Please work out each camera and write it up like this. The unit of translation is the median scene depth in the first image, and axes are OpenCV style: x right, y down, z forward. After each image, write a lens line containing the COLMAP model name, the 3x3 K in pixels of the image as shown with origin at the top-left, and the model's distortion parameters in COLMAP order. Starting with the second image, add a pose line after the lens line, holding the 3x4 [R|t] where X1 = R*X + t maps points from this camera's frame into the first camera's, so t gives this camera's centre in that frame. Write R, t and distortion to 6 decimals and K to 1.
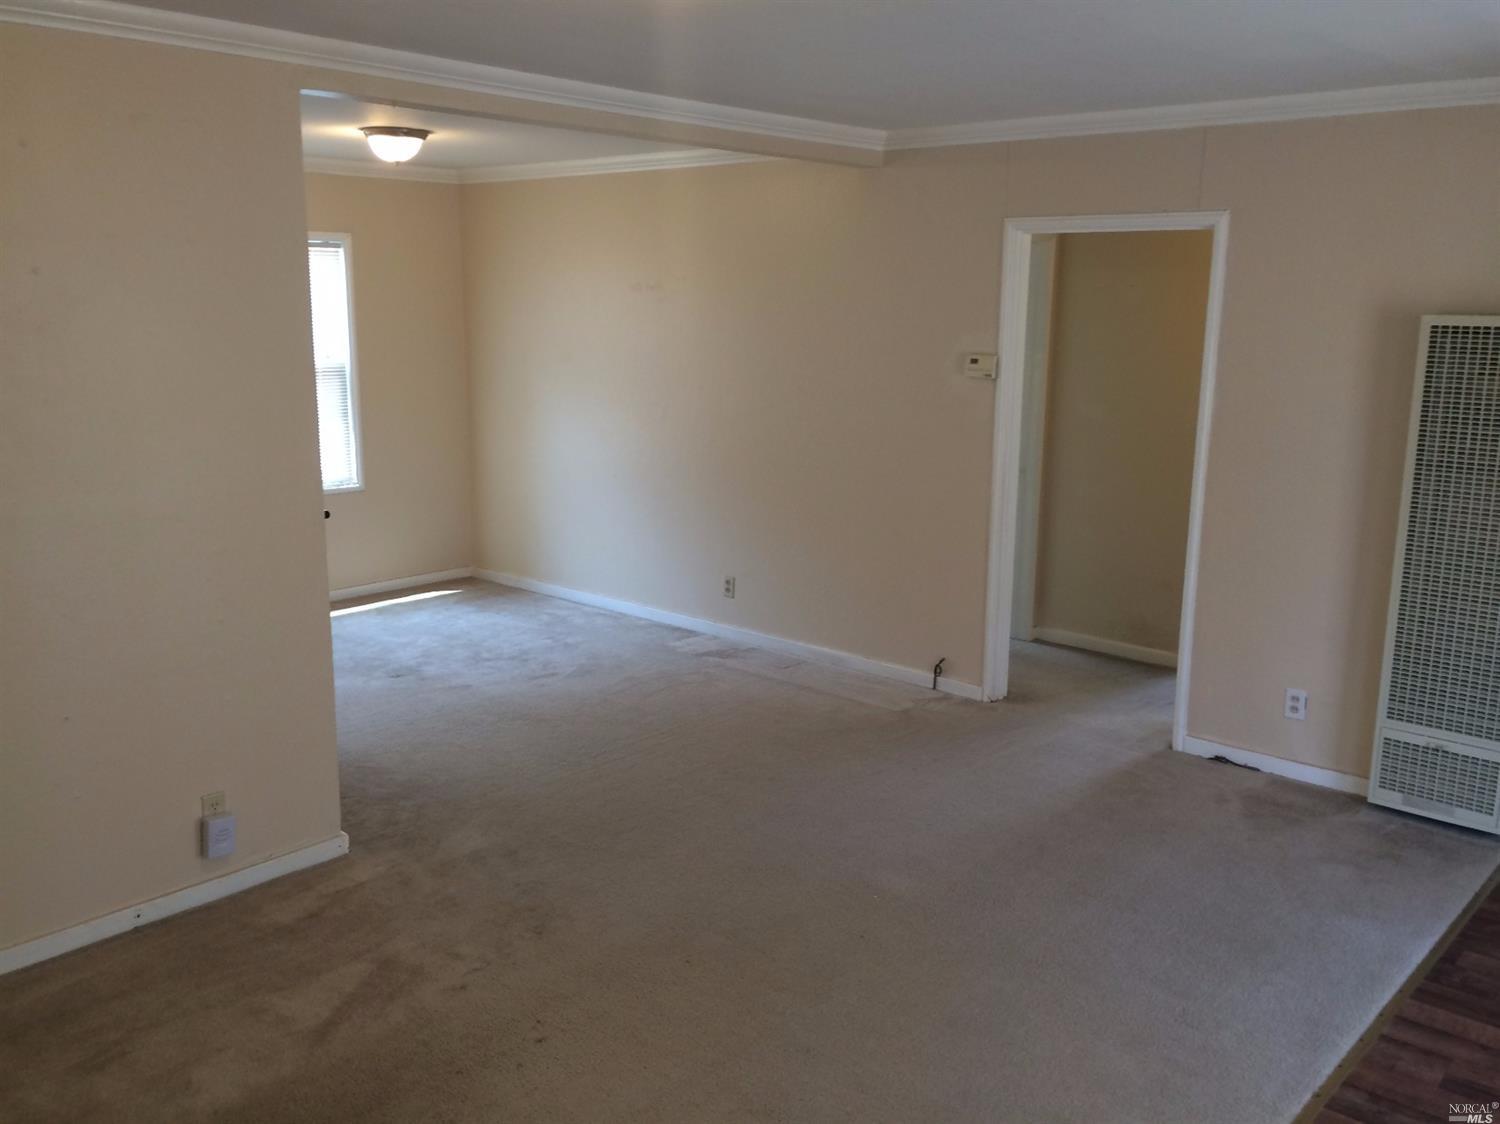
lens RADIAL K [[1279.0, 0, 732.8], [0, 1279.0, 567.8], [0, 0, 1]] dist [0.077315, -0.111679]
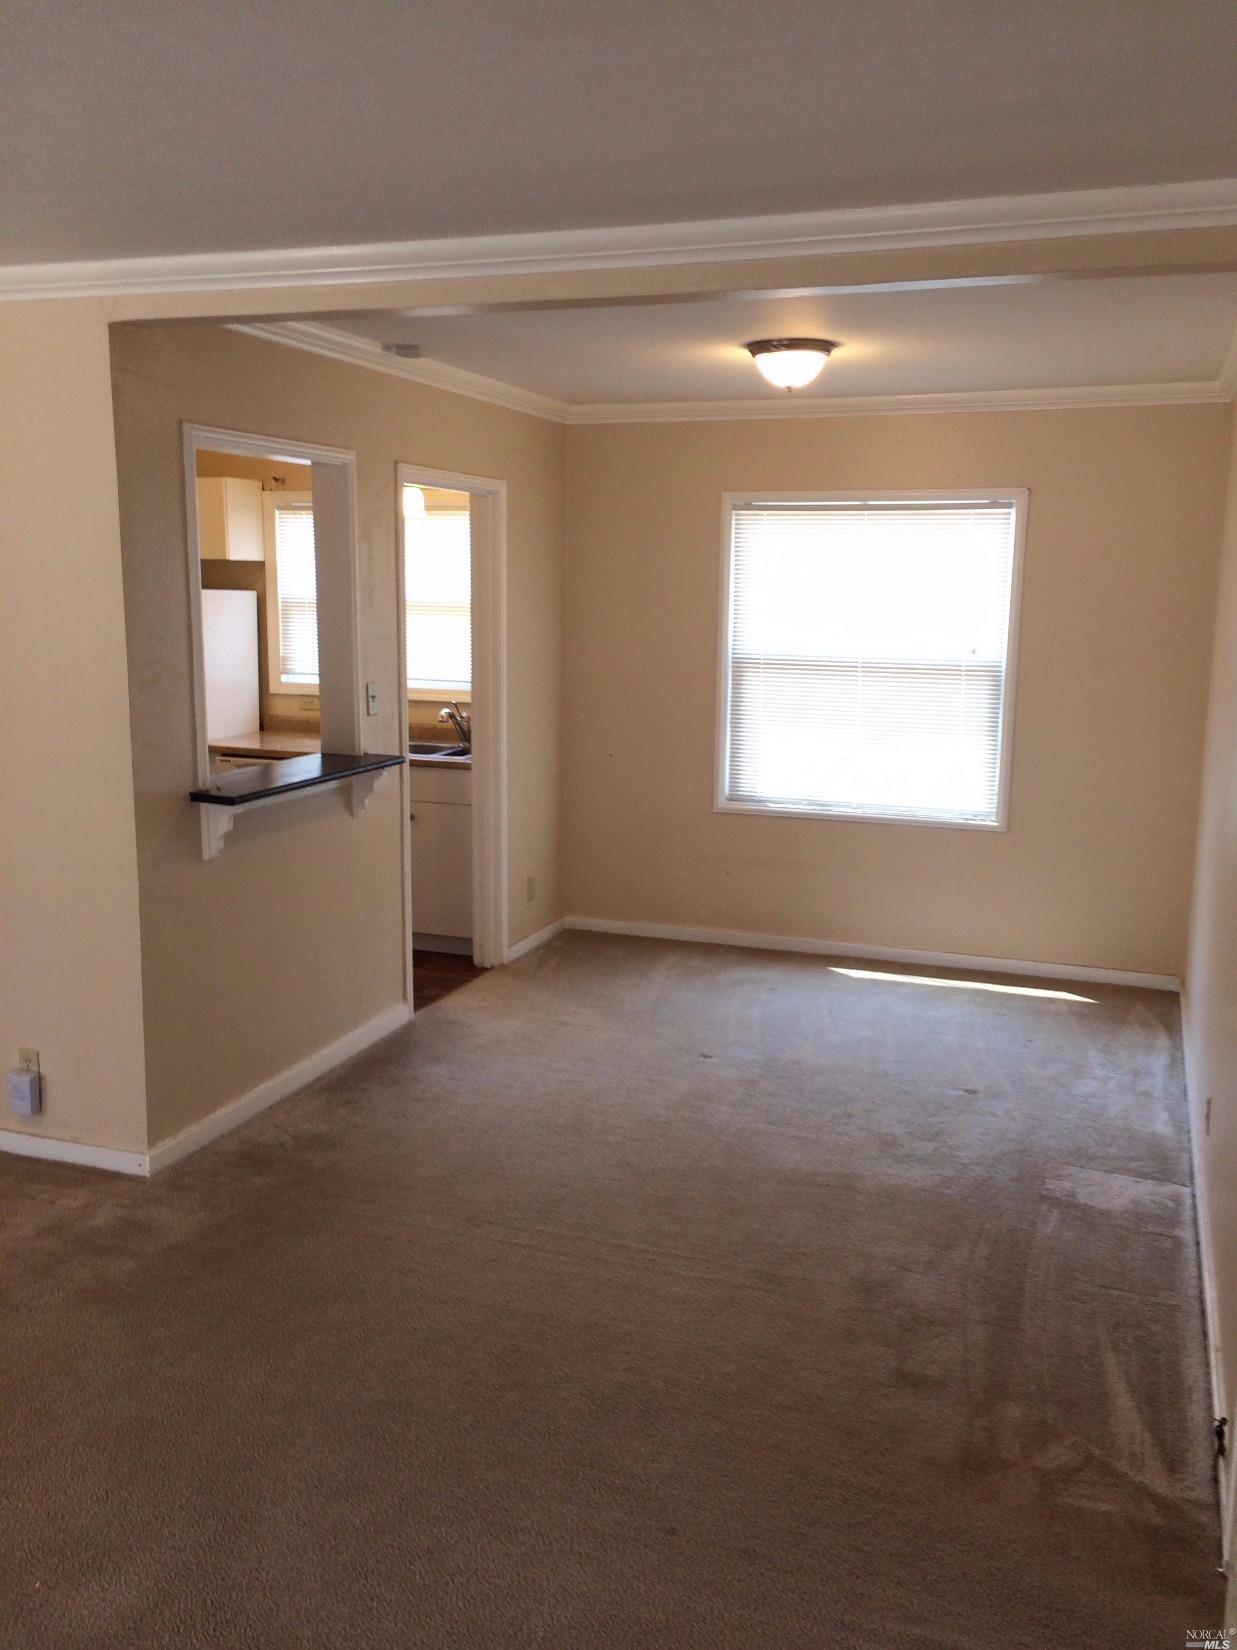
lens RADIAL K [[1406.9, 0, 618.5], [0, 1406.9, 825.0], [0, 0, 1]] dist [0.077315, -0.111679]
pose [[0.379679, 0.159063, -0.911341, 0.484419], [-0.201616, 0.975656, 0.086292, -0.117842], [0.902881, 0.150978, 0.402506, 0.617250]]
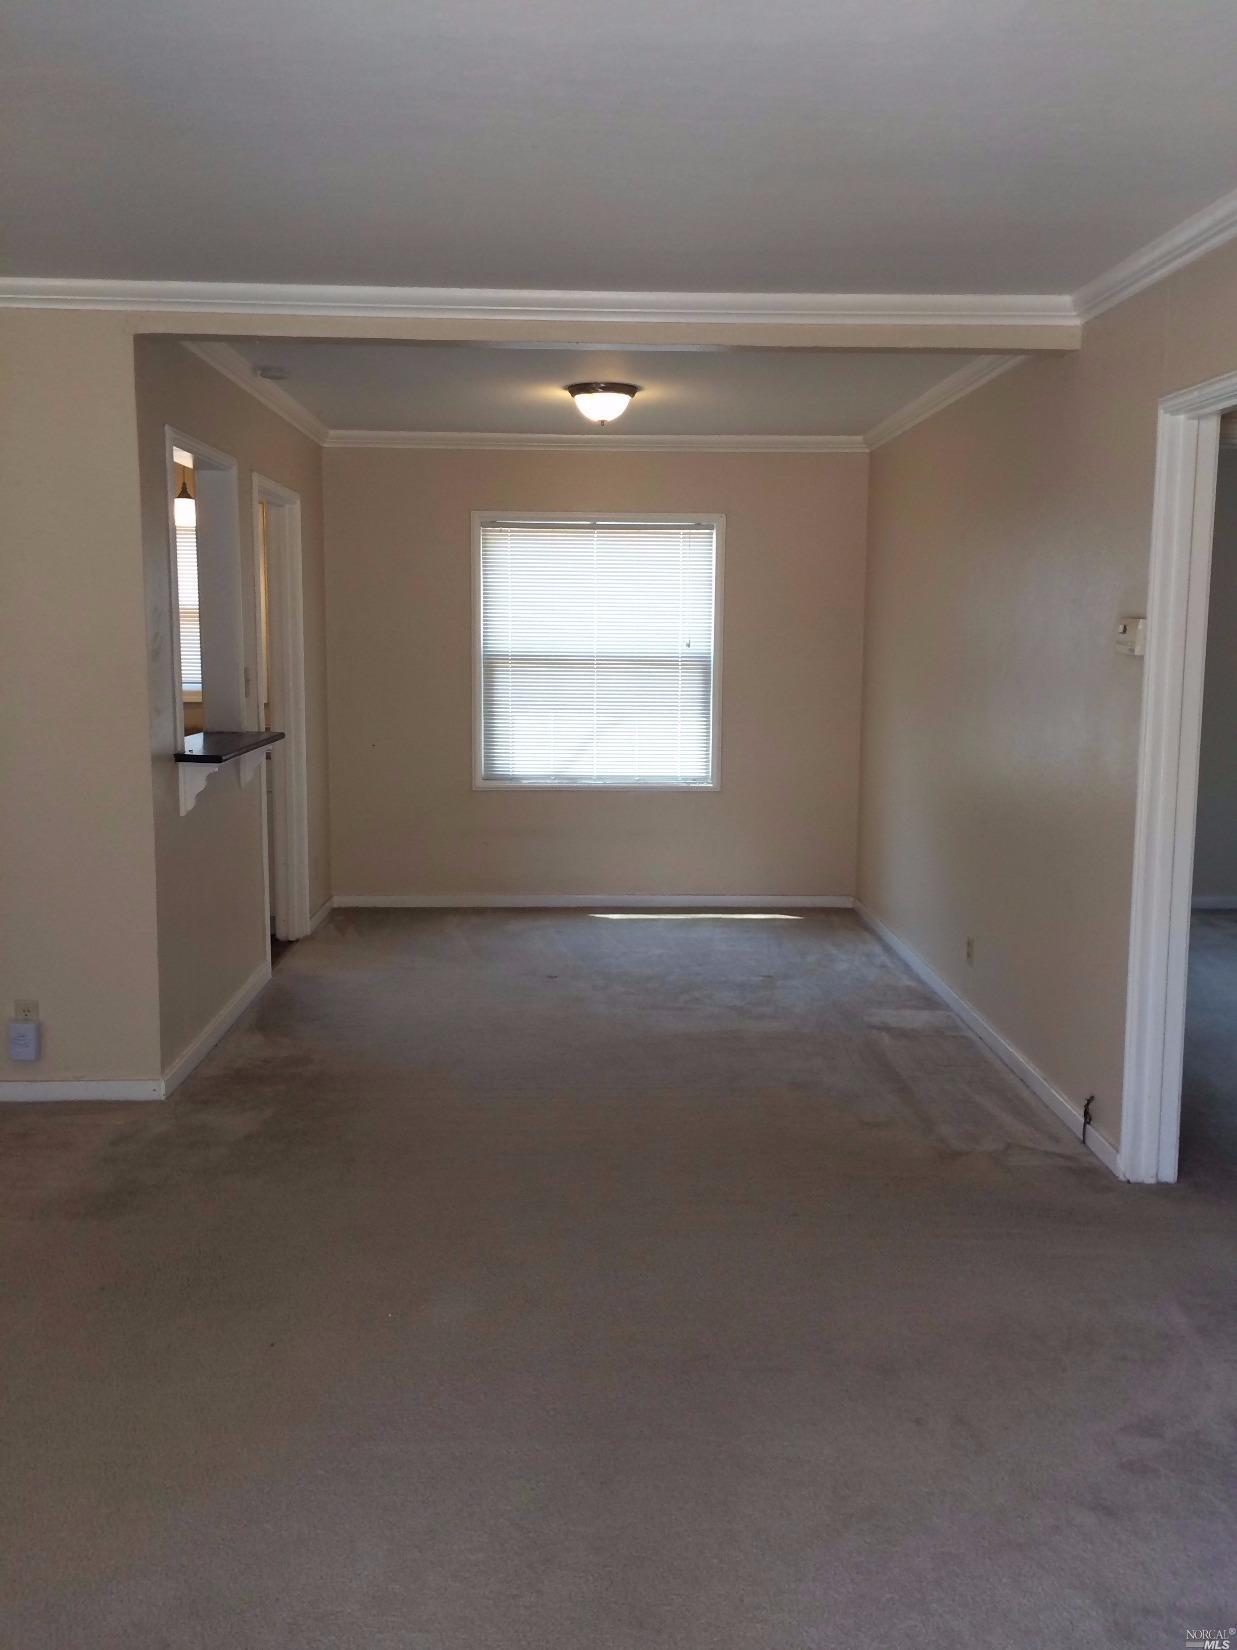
lens RADIAL K [[1406.9, 0, 618.5], [0, 1406.9, 825.0], [0, 0, 1]] dist [0.077315, -0.111679]
pose [[0.693857, 0.098169, -0.713390, 0.495801], [-0.152129, 0.988288, -0.011967, -0.018359], [0.703860, 0.116831, 0.700665, 0.330873]]
